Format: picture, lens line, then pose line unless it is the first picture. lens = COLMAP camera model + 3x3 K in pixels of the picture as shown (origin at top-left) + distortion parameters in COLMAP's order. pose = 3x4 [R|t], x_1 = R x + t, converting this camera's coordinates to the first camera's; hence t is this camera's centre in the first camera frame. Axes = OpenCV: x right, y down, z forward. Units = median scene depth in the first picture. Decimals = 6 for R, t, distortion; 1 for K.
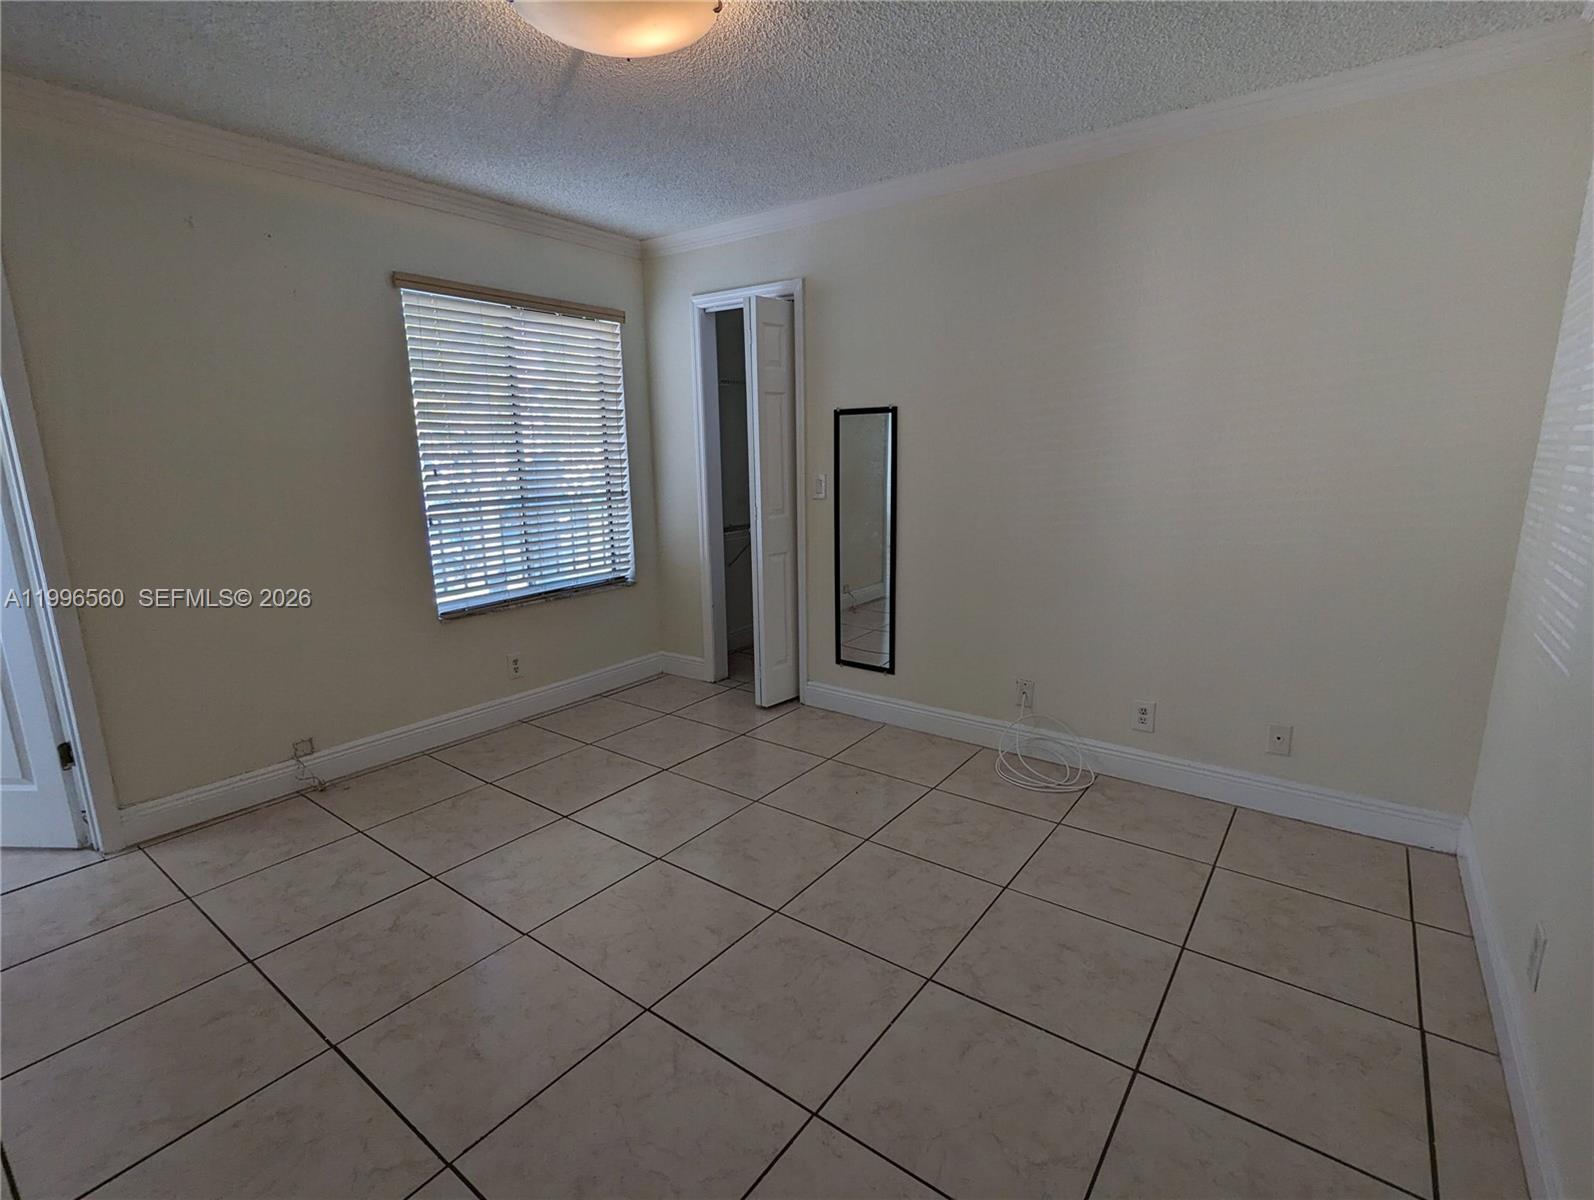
lens RADIAL K [[754.0, 0, 800.2], [0, 754.0, 598.8], [0, 0, 1]] dist [-0.000366, 0.000306]
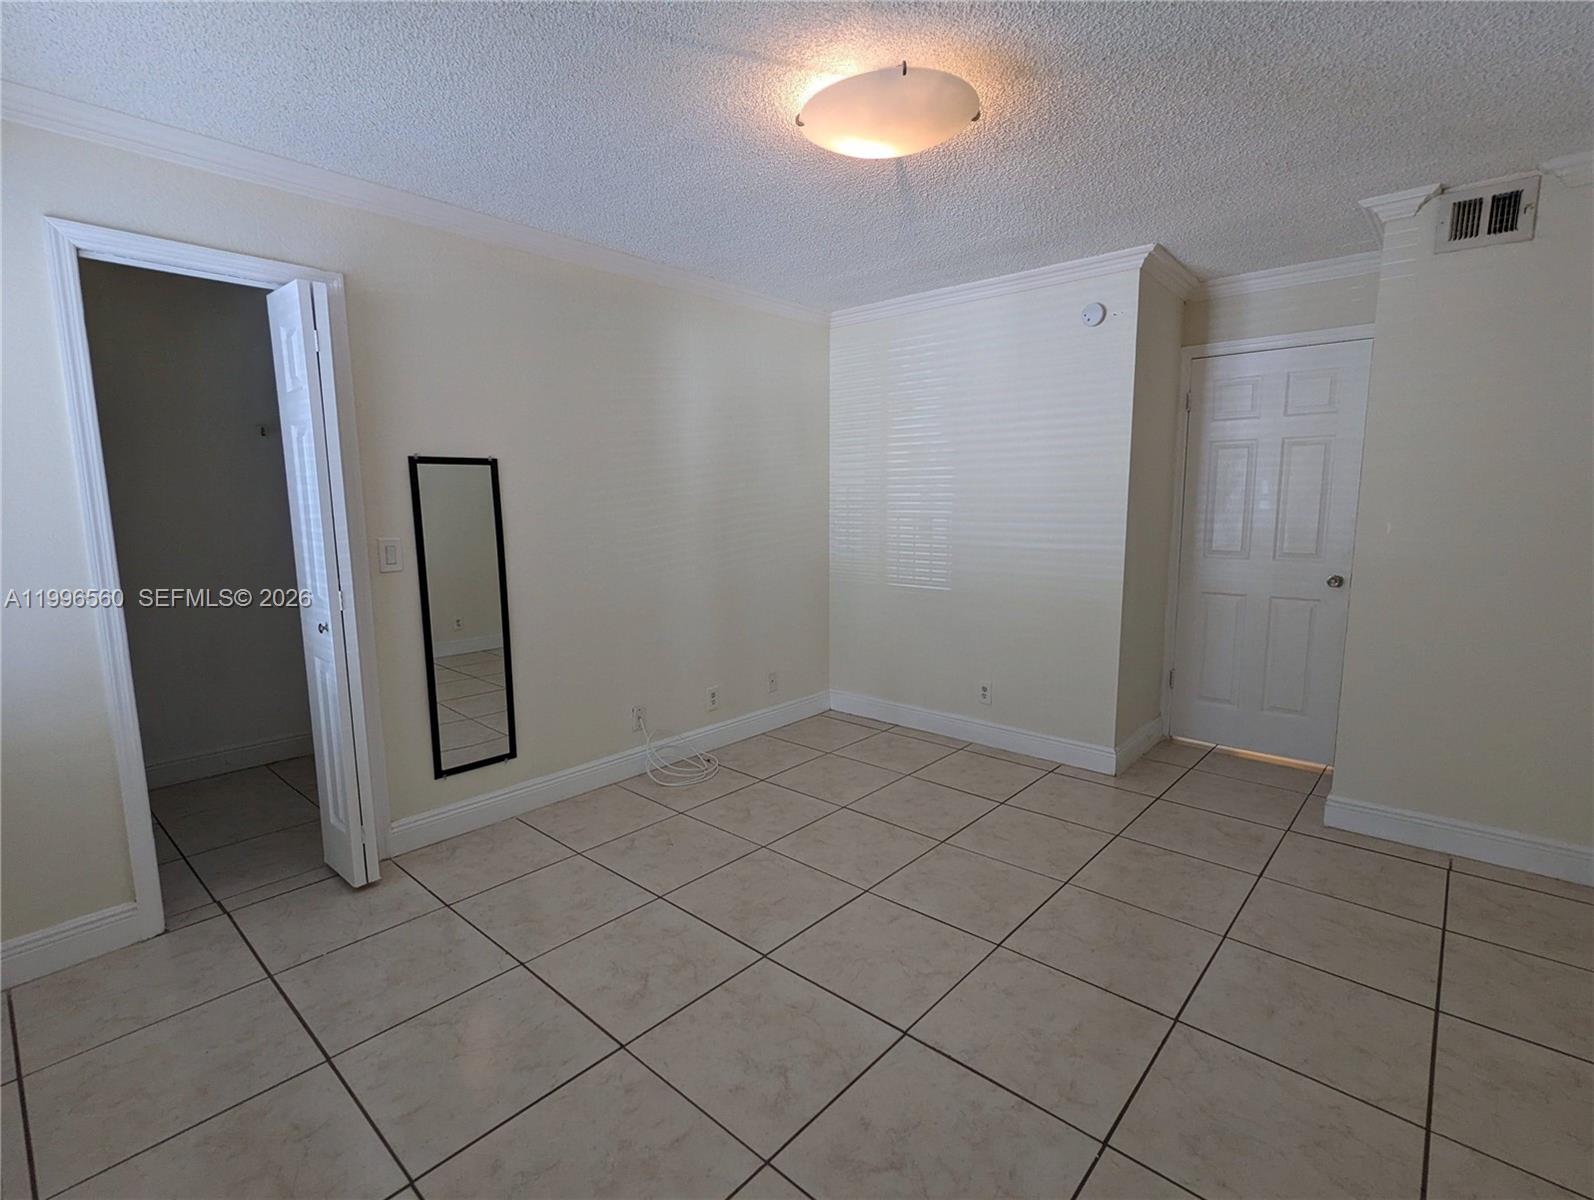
lens RADIAL K [[754.0, 0, 800.4], [0, 754.0, 604.0], [0, 0, 1]] dist [-0.000366, 0.000306]
pose [[0.092366, -0.124993, 0.987849, -0.783554], [0.202559, 0.973704, 0.104264, -0.111651], [-0.974904, 0.190467, 0.115256, 0.601955]]
